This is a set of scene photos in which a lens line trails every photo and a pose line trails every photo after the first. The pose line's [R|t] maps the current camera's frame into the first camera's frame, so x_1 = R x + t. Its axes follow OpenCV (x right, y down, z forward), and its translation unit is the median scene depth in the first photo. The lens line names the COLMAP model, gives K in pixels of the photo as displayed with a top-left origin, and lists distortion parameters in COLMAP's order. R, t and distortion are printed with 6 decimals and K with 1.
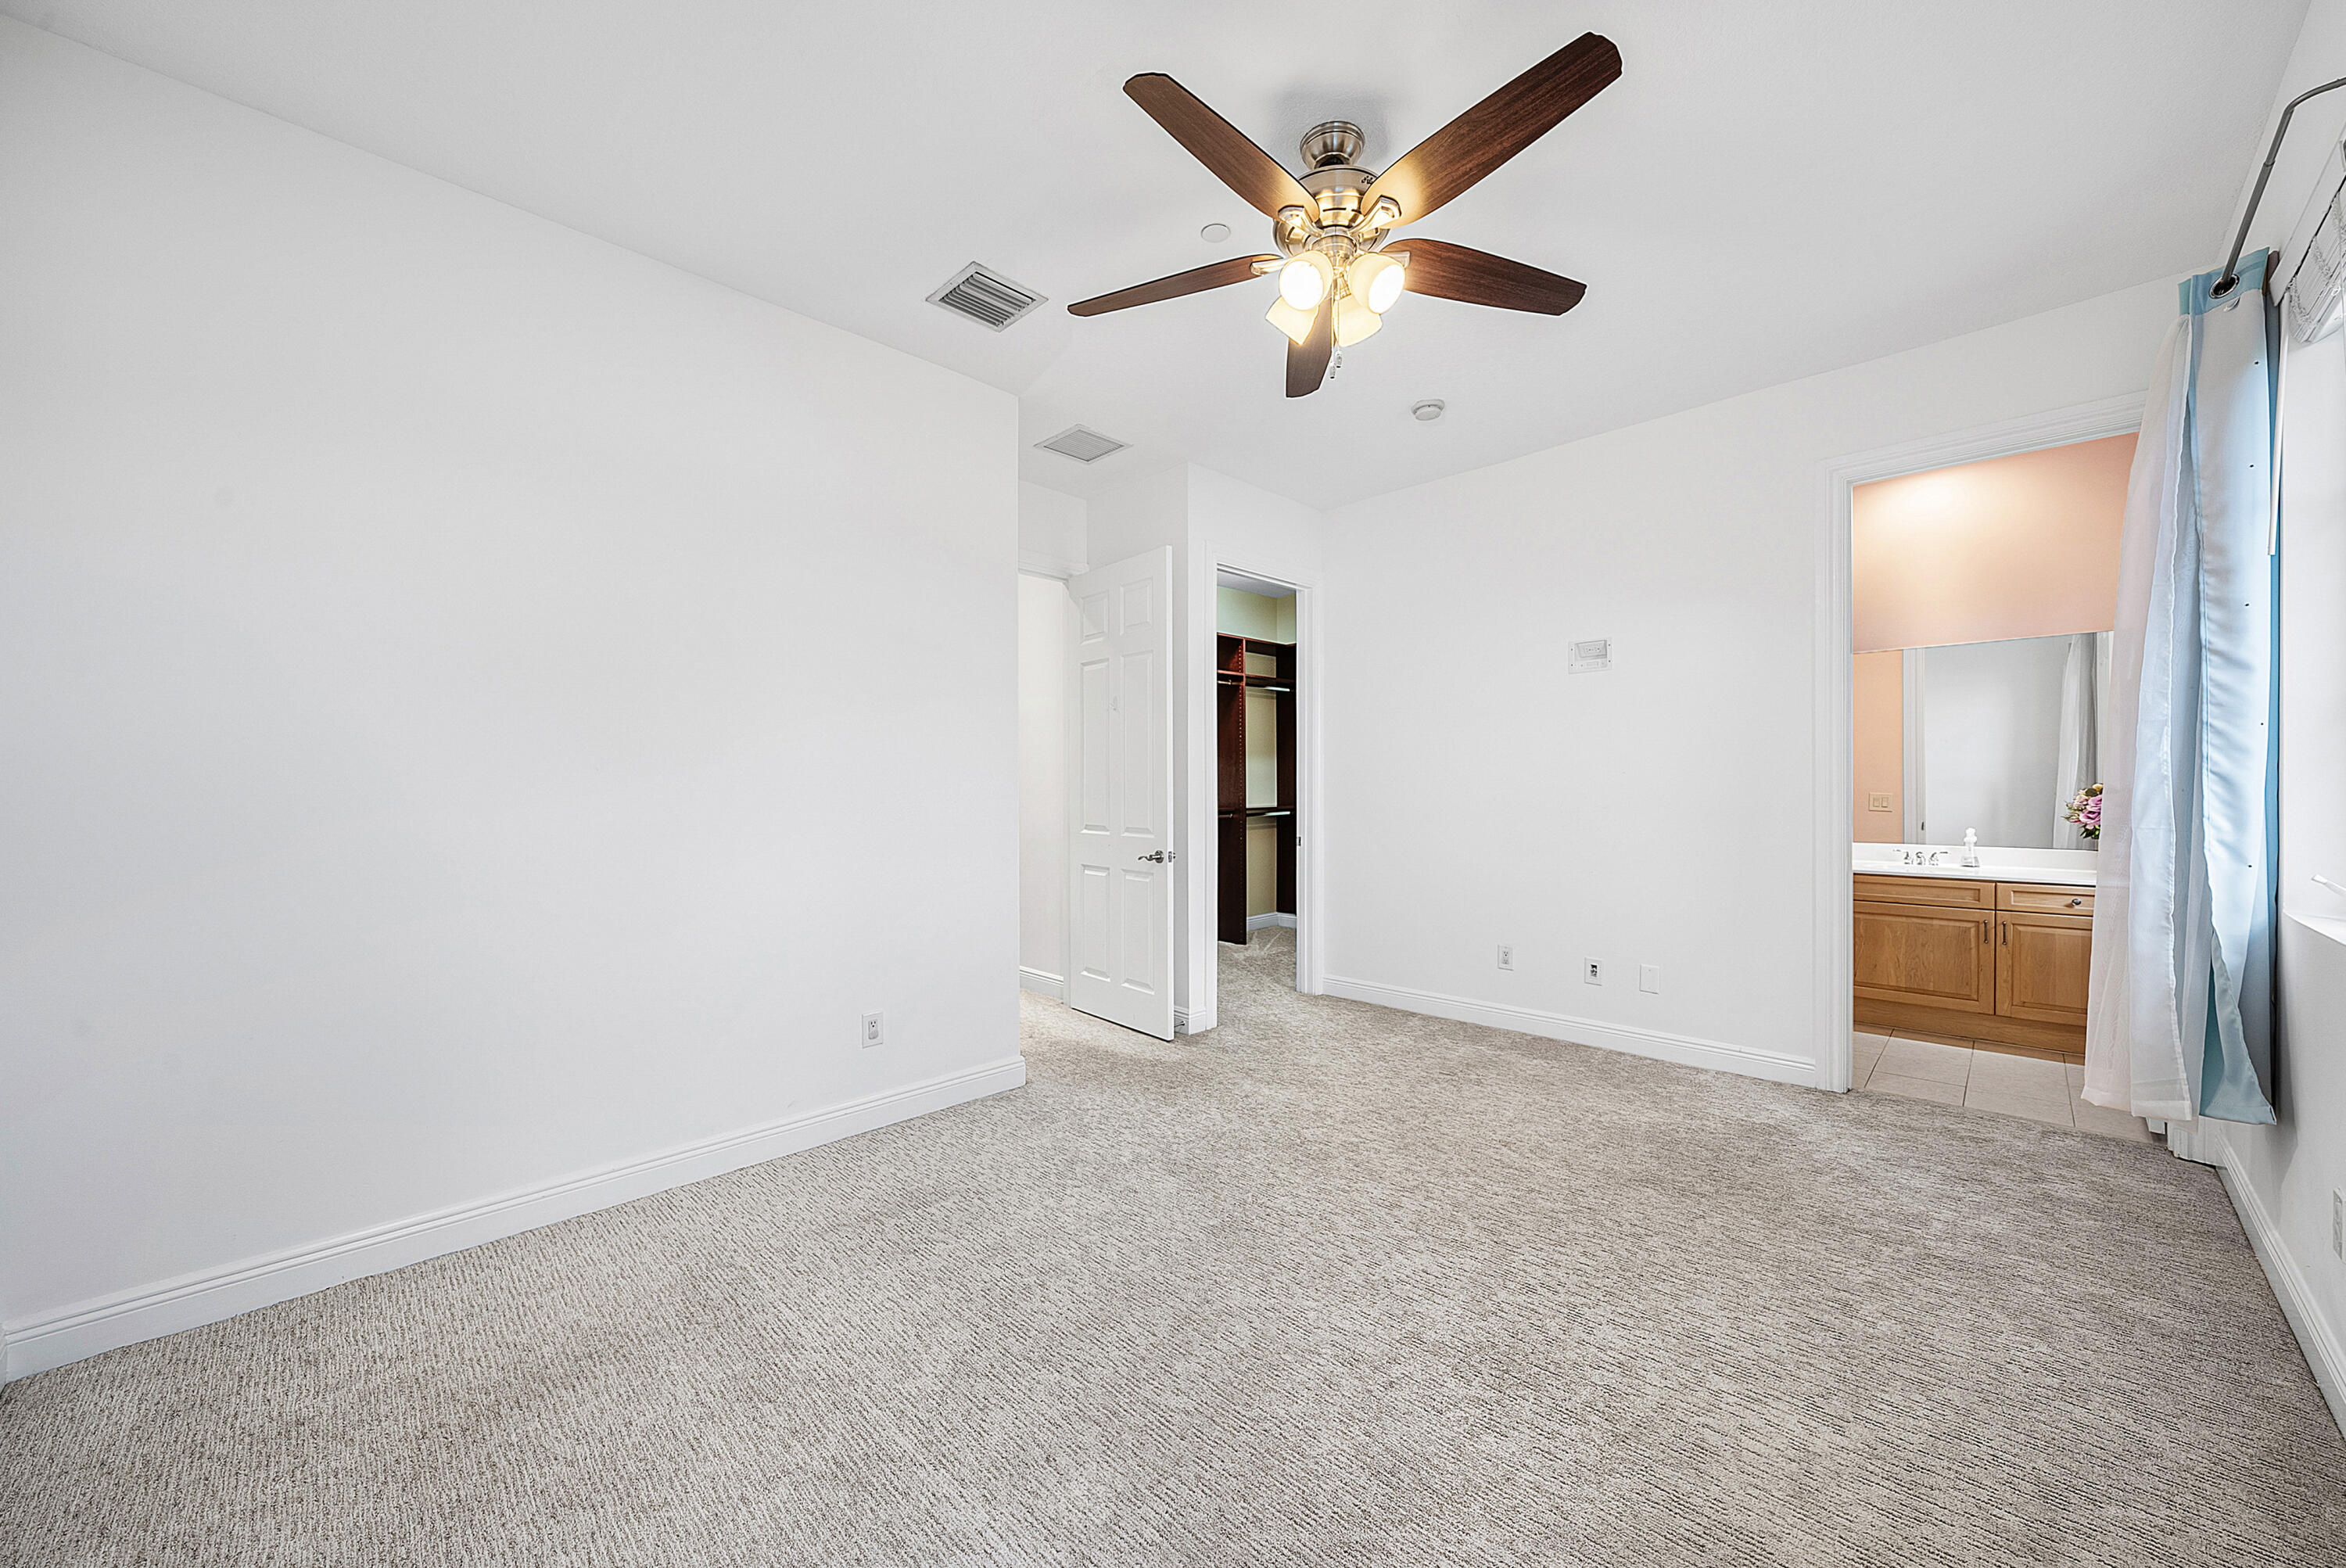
lens RADIAL K [[900.8, 0, 1173.0], [0, 900.8, 784.0], [0, 0, 1]] dist [0.000015, 0.000452]
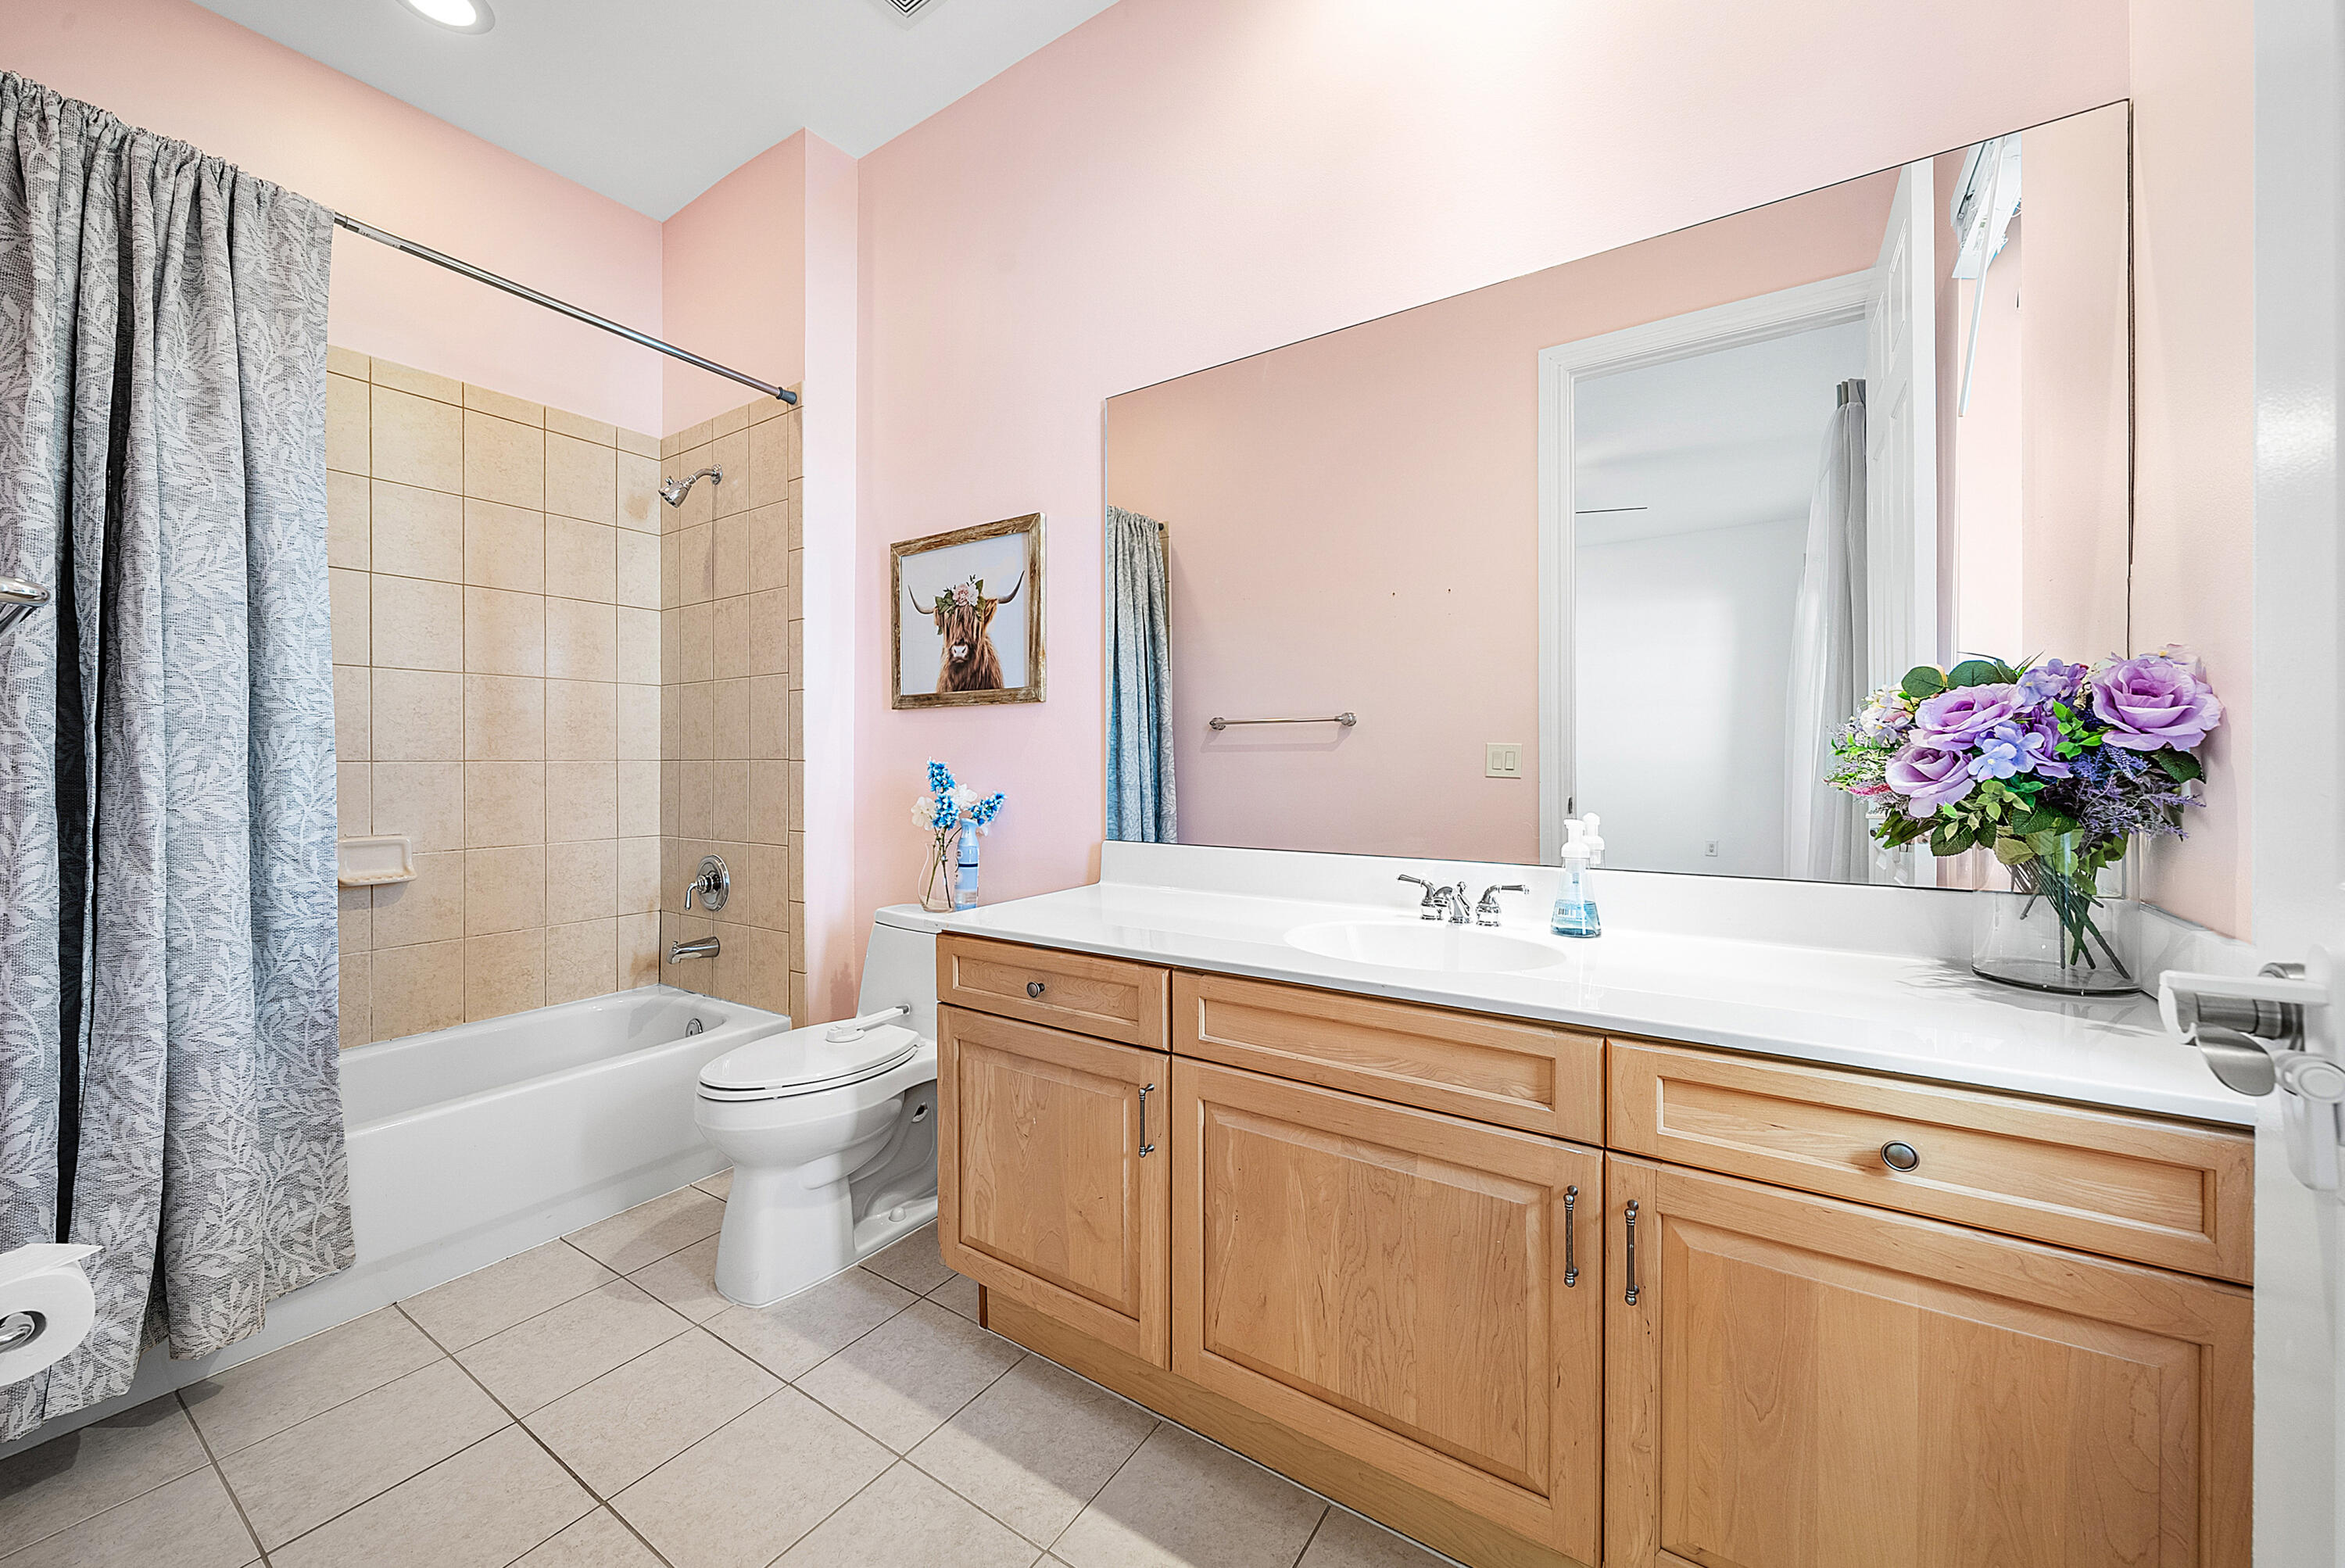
lens RADIAL K [[897.5, 0, 1170.1], [0, 897.5, 768.3], [0, 0, 1]] dist [0.000292, 0.000257]
pose [[0.984092, -0.002138, 0.177646, 0.747355], [0.001639, 0.999994, 0.002955, 0.034439], [-0.177651, -0.002617, 0.984090, 0.774456]]
